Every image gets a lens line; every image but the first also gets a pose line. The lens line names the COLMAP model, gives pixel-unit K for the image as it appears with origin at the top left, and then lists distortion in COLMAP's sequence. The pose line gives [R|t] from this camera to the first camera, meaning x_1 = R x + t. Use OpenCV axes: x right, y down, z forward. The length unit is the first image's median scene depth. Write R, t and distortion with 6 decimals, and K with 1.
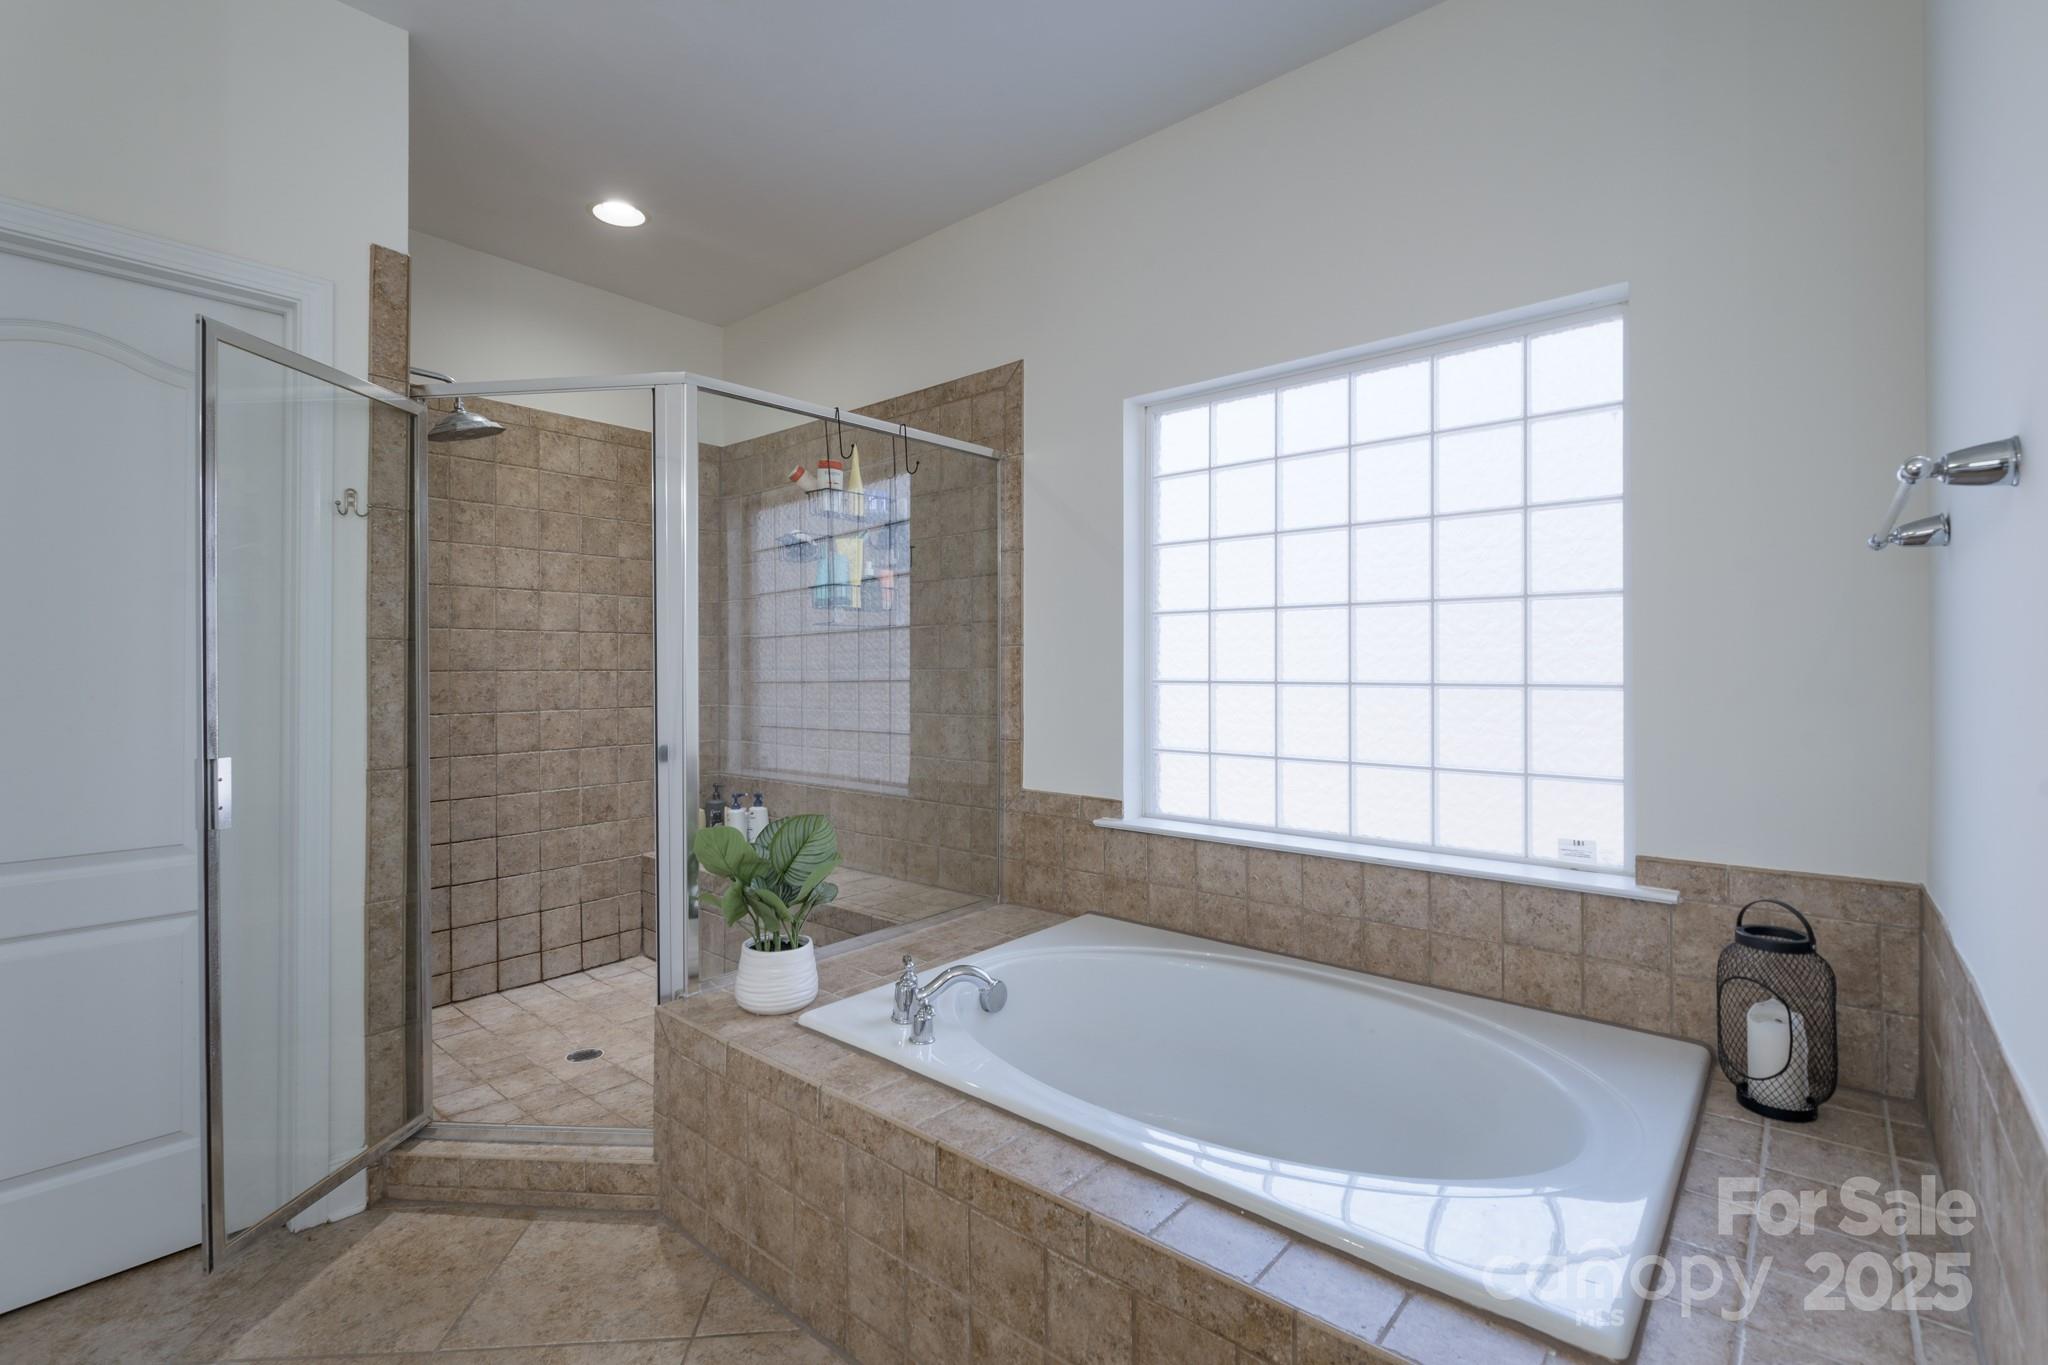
lens RADIAL K [[932.8, 0, 1012.9], [0, 932.8, 674.1], [0, 0, 1]] dist [-0.001542, -0.000254]
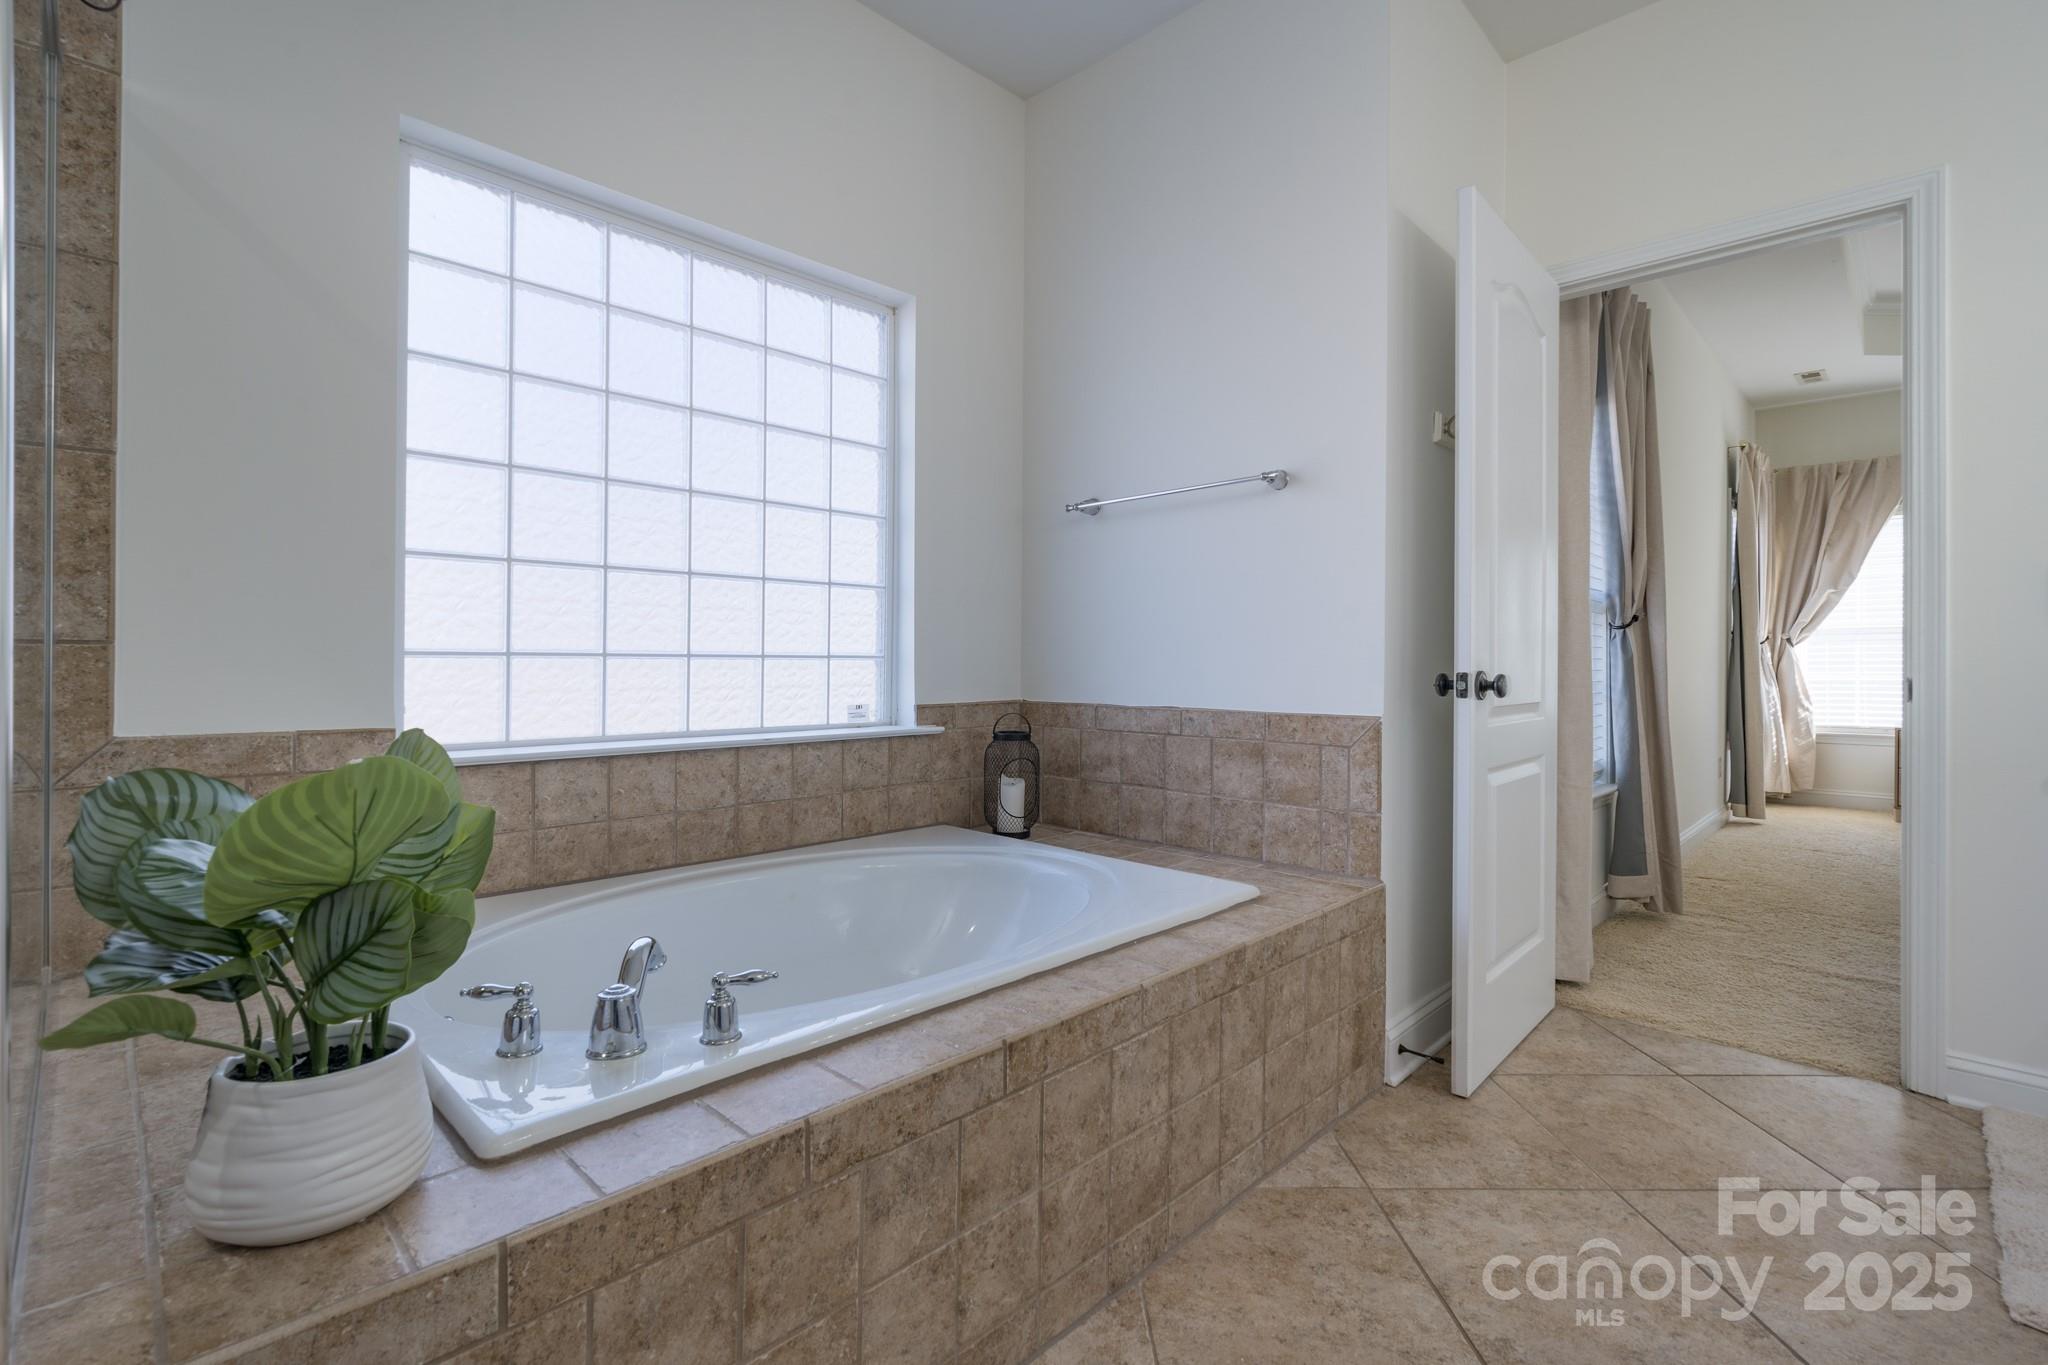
lens RADIAL K [[932.8, 0, 1033.1], [0, 932.8, 666.9], [0, 0, 1]] dist [-0.001542, -0.000254]
pose [[0.046727, -0.003923, 0.998900, -0.655312], [0.001431, 0.999992, 0.003861, 0.116066], [-0.998907, 0.001249, 0.046732, 0.669319]]
